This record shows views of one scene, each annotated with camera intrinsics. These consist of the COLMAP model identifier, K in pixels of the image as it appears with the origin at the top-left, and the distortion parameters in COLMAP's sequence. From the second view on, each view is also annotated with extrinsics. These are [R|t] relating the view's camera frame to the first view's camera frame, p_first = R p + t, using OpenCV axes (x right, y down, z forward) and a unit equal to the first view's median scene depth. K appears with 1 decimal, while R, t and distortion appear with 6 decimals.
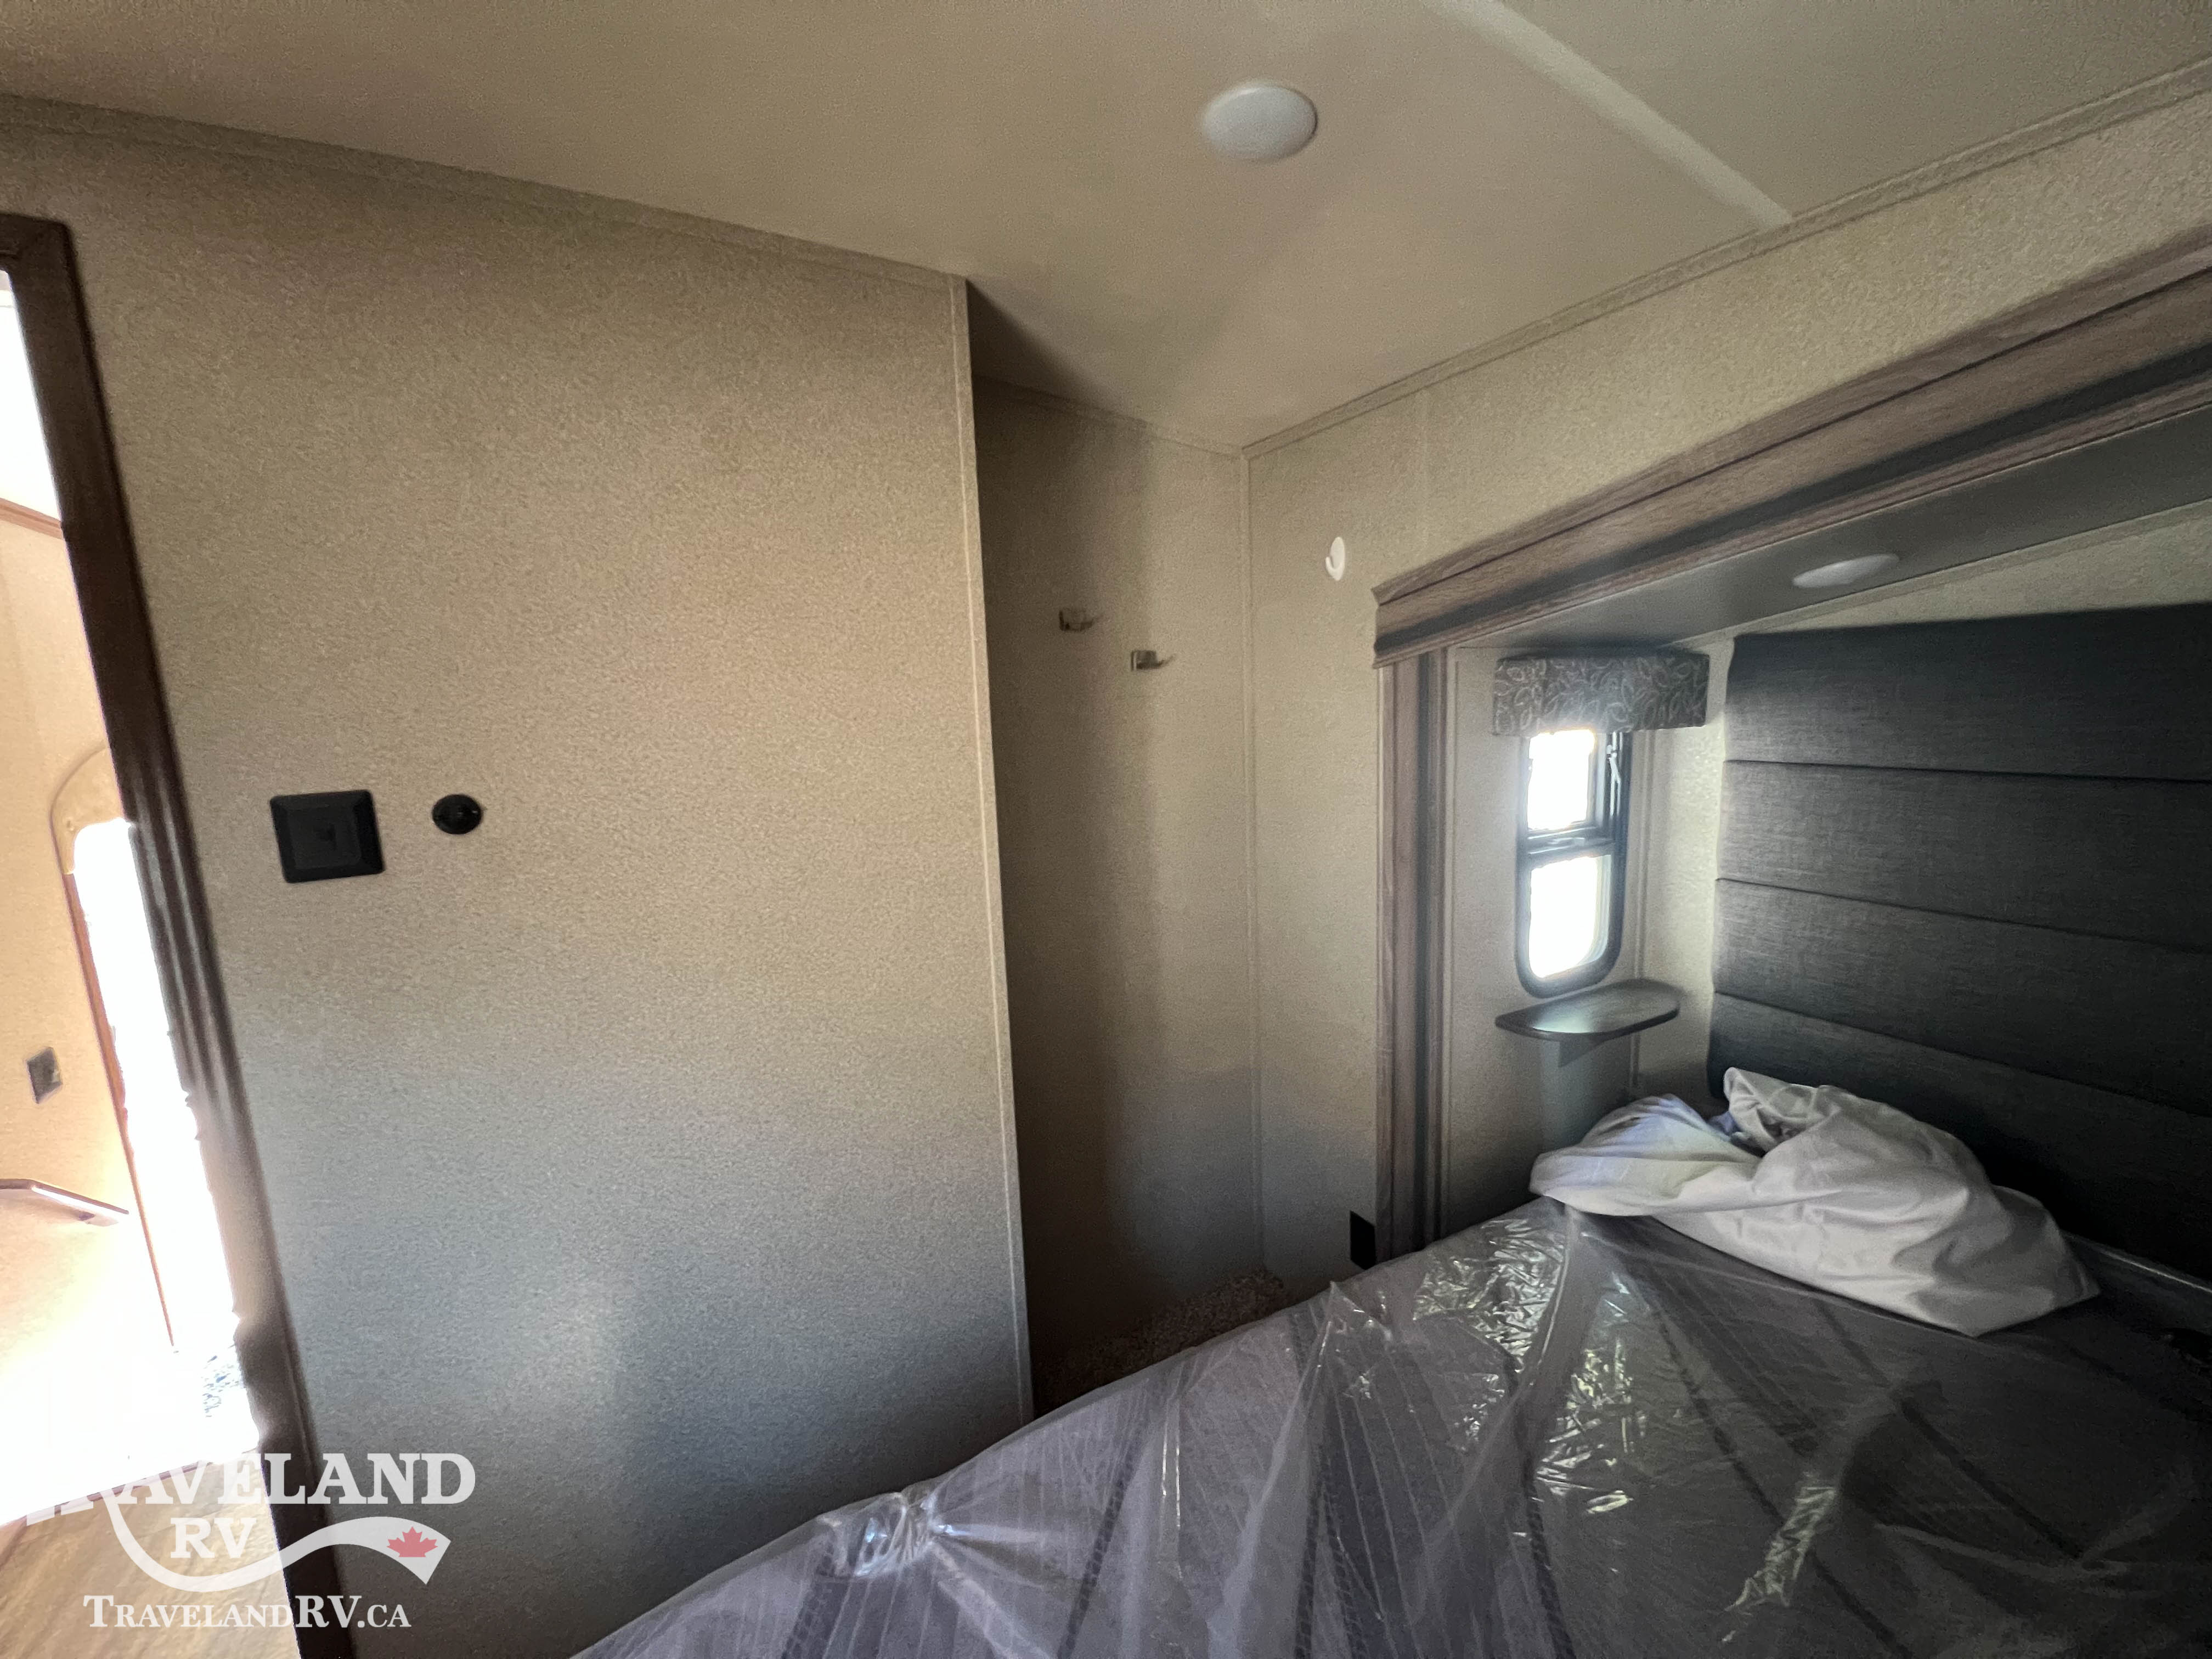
lens RADIAL K [[886.3, 0, 1110.2], [0, 886.3, 828.3], [0, 0, 1]] dist [-0.001862, 0.000120]
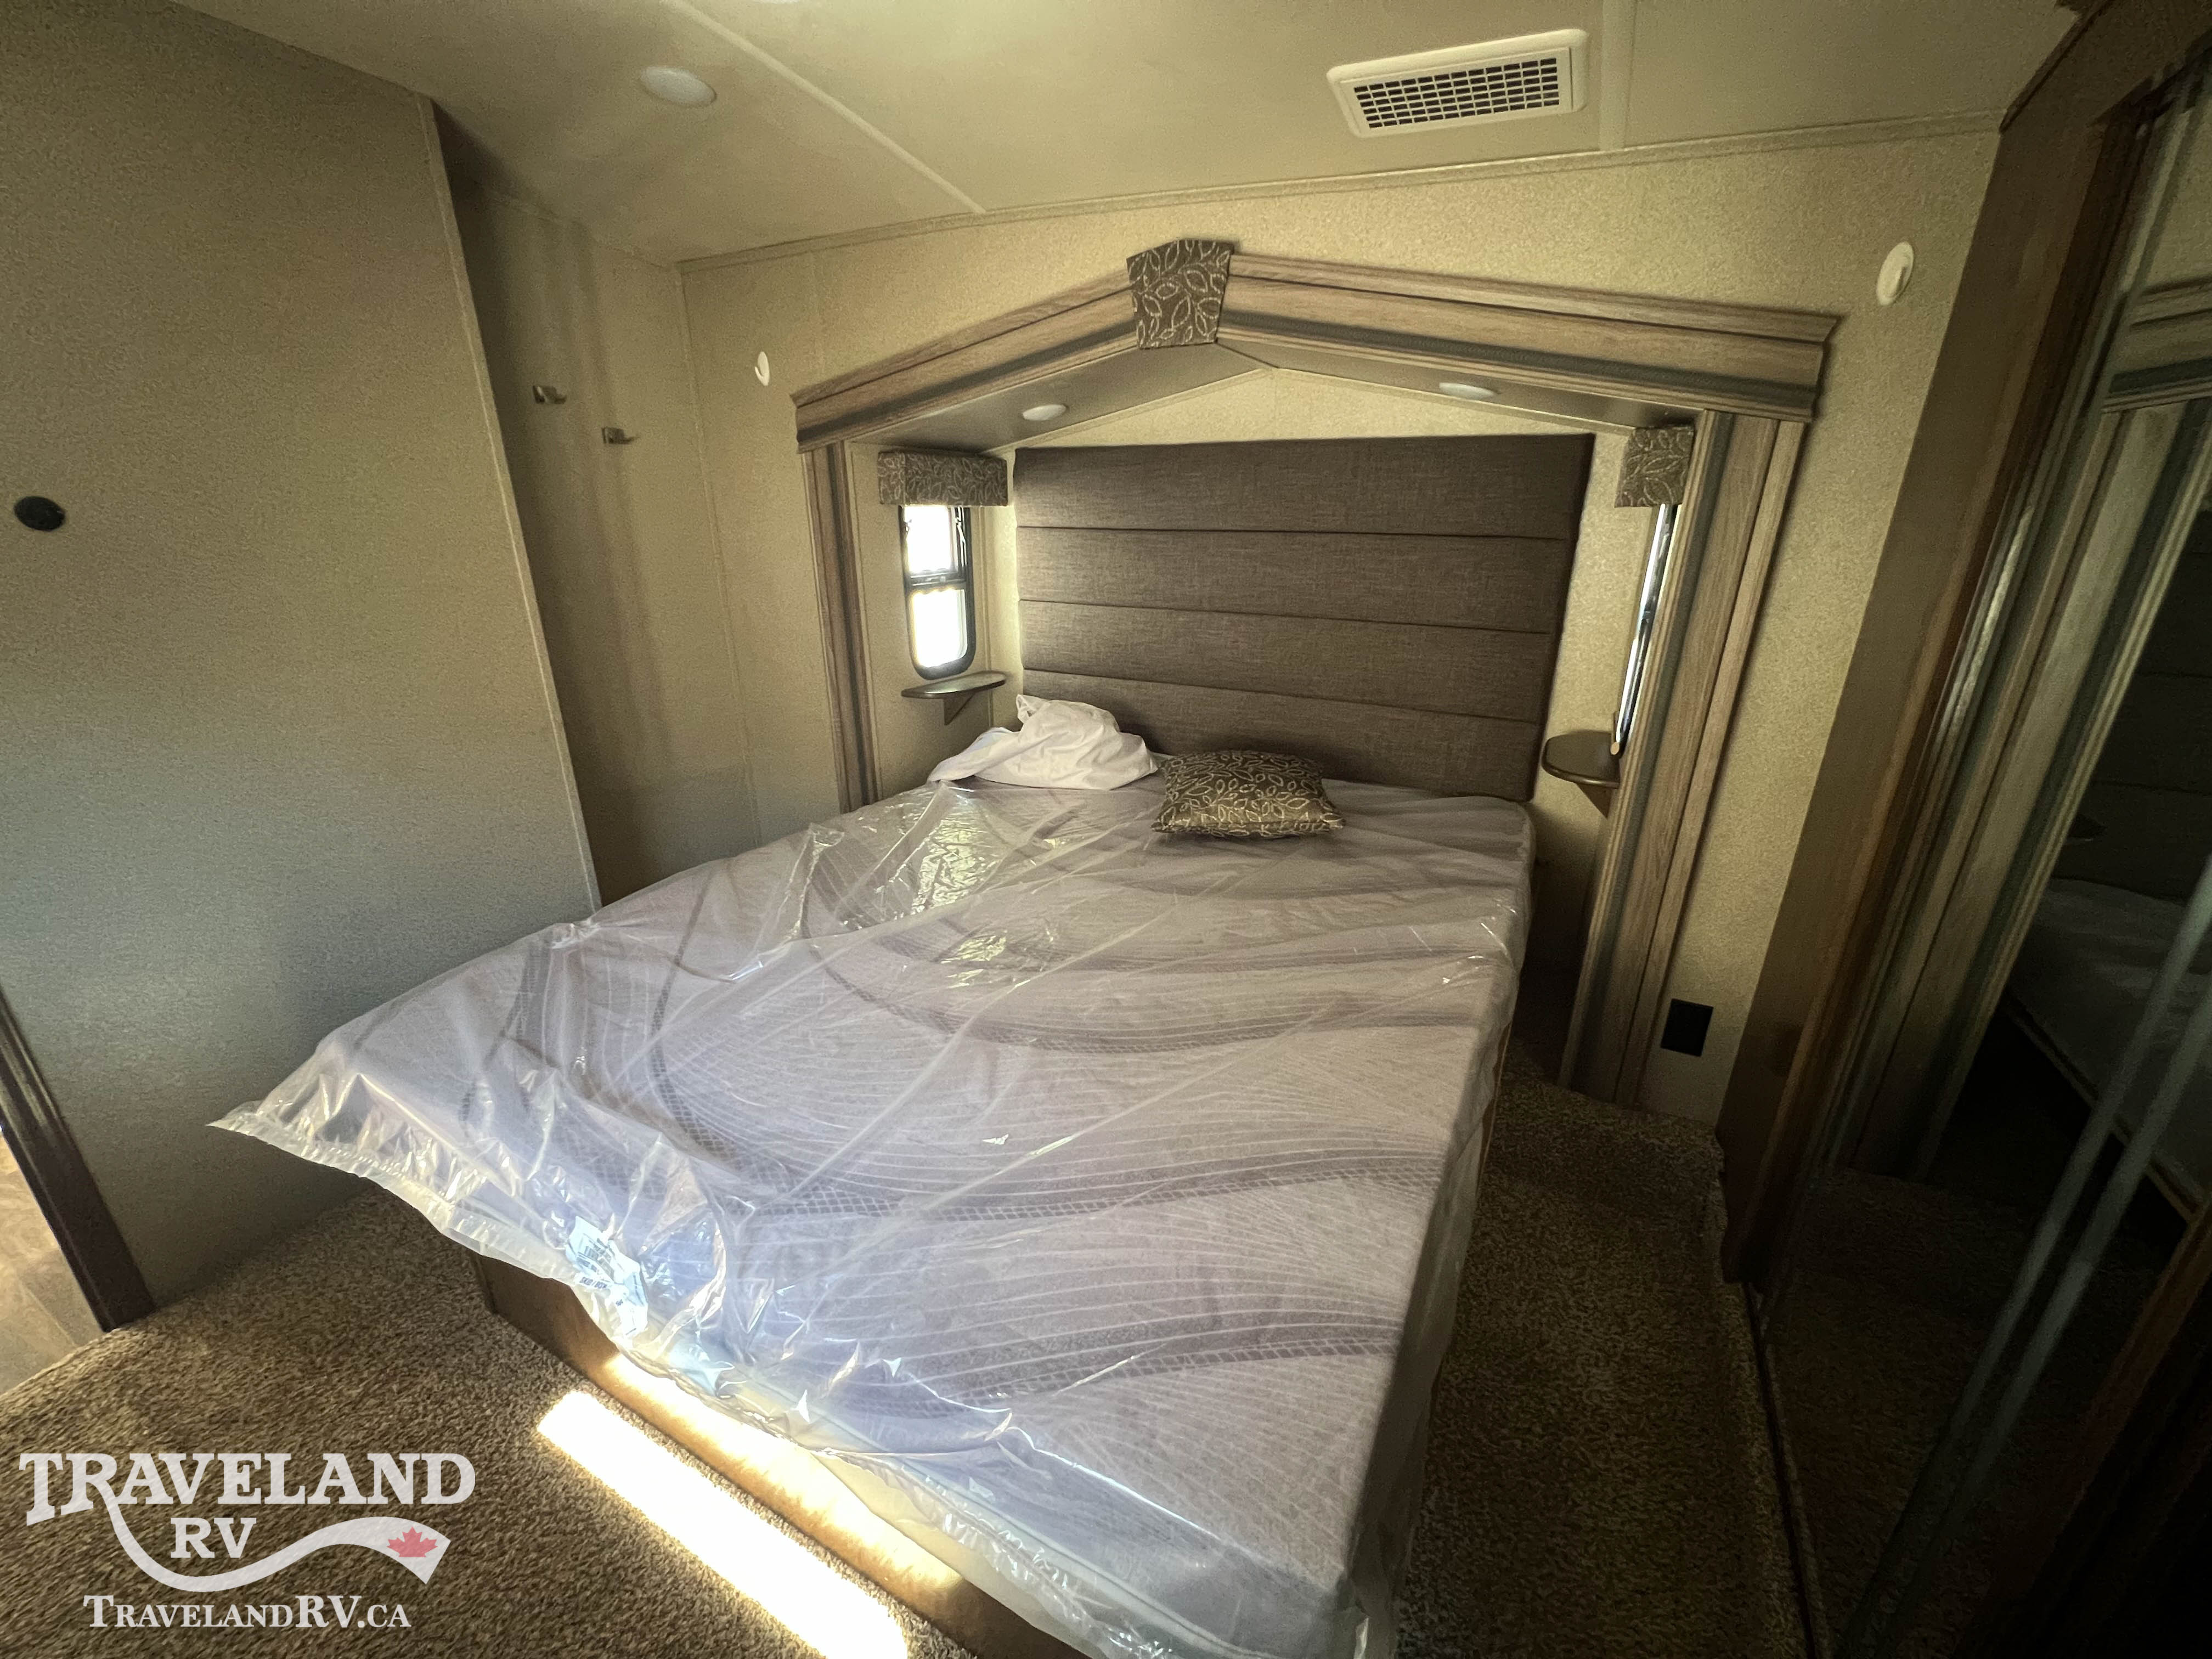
lens RADIAL K [[889.2, 0, 1104.9], [0, 889.2, 827.8], [0, 0, 1]] dist [-0.002253, 0.000606]
pose [[0.839182, -0.146837, 0.523653, -0.142393], [0.044119, 0.978069, 0.203557, 0.154127], [-0.542058, -0.147718, 0.827256, -0.604347]]
